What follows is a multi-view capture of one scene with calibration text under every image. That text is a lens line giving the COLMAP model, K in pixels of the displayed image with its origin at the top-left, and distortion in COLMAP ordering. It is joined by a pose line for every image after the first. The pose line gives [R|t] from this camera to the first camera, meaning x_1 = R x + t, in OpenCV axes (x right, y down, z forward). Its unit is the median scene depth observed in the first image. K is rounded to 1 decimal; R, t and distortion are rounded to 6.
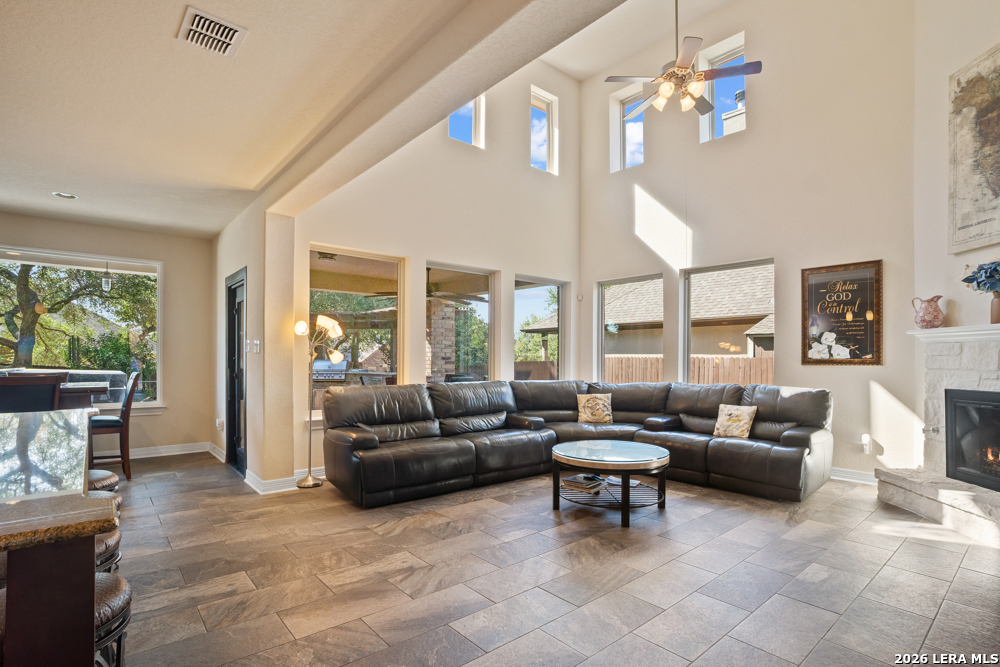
lens RADIAL K [[474.9, 0, 492.4], [0, 474.9, 354.4], [0, 0, 1]] dist [-0.002469, -0.000129]
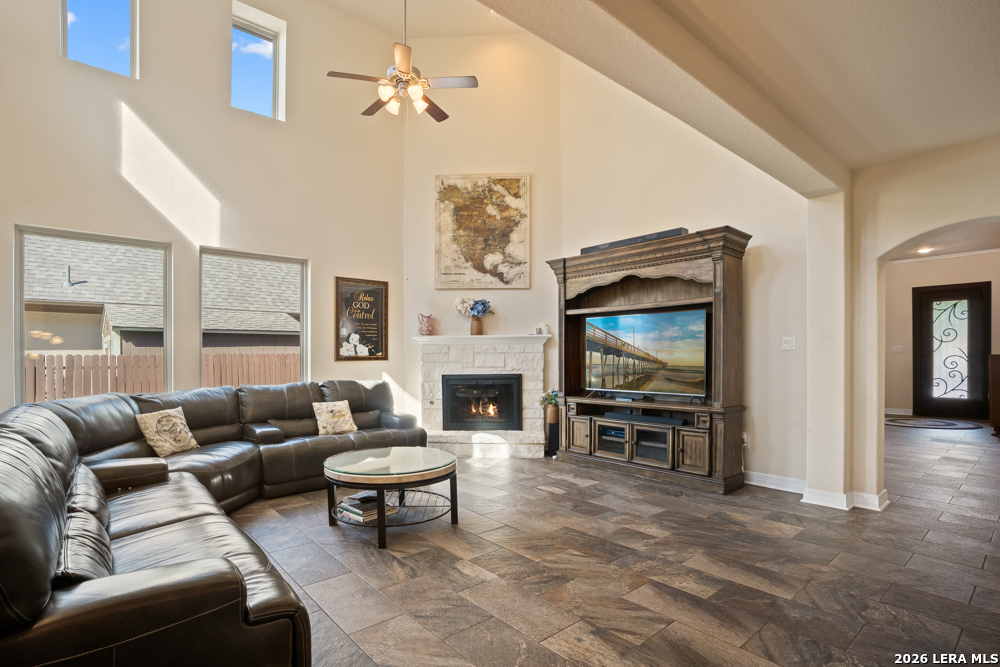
lens RADIAL K [[497.8, 0, 478.7], [0, 497.8, 354.5], [0, 0, 1]] dist [-0.020714, -0.000014]
pose [[0.024624, -0.001612, 0.999695, -0.560320], [-0.003776, 0.999991, 0.001705, 0.002755], [-0.999690, -0.003817, 0.024617, 0.676871]]
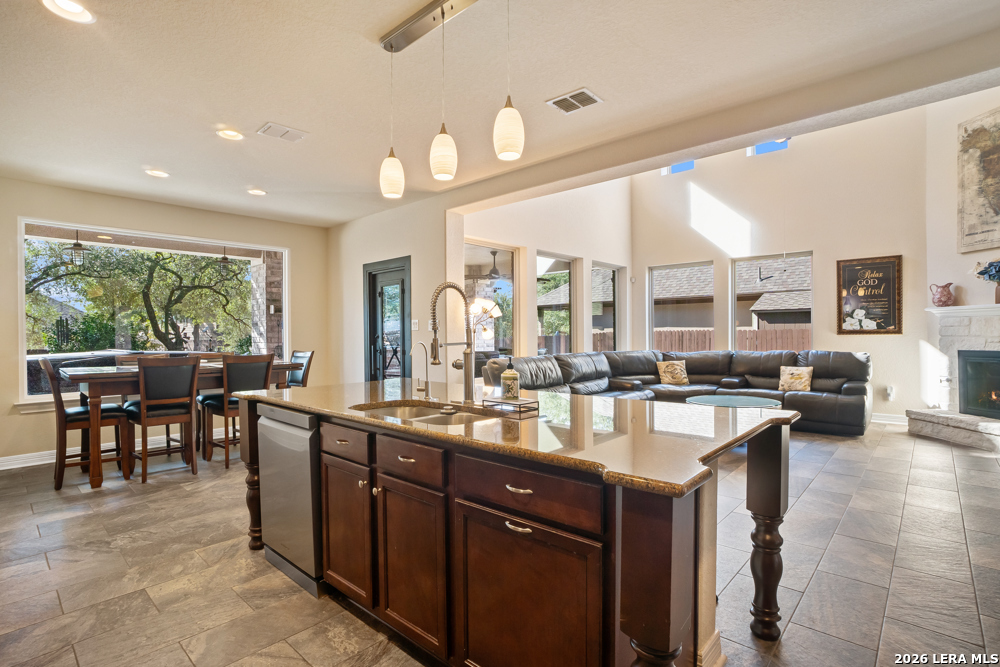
lens RADIAL K [[462.9, 0, 500.0], [0, 462.9, 333.5], [0, 0, 1]] dist [-0.004789, 0.000463]
pose [[0.993051, -0.012771, 0.116992, -0.439696], [0.011785, 0.999889, 0.009109, -0.003476], [-0.117095, -0.007667, 0.993091, -0.154010]]
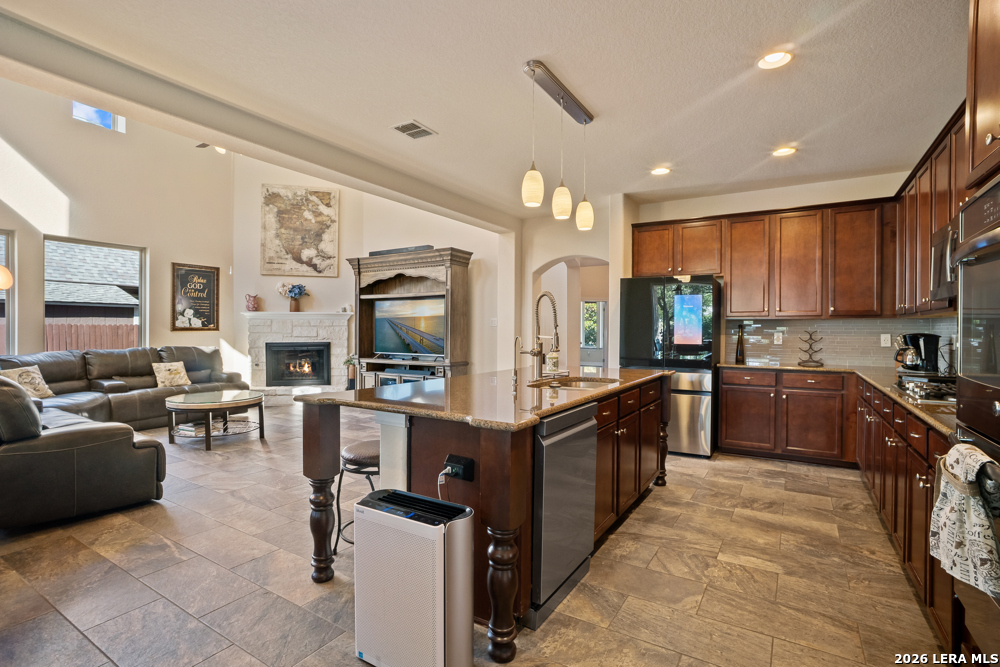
lens RADIAL K [[494.1, 0, 467.4], [0, 494.1, 332.4], [0, 0, 1]] dist [-0.004474, 0.000249]
pose [[-0.242673, -0.010382, 0.970053, -1.025374], [-0.014016, 0.999876, 0.007194, 0.002916], [-0.970007, -0.011851, -0.242788, 0.549965]]
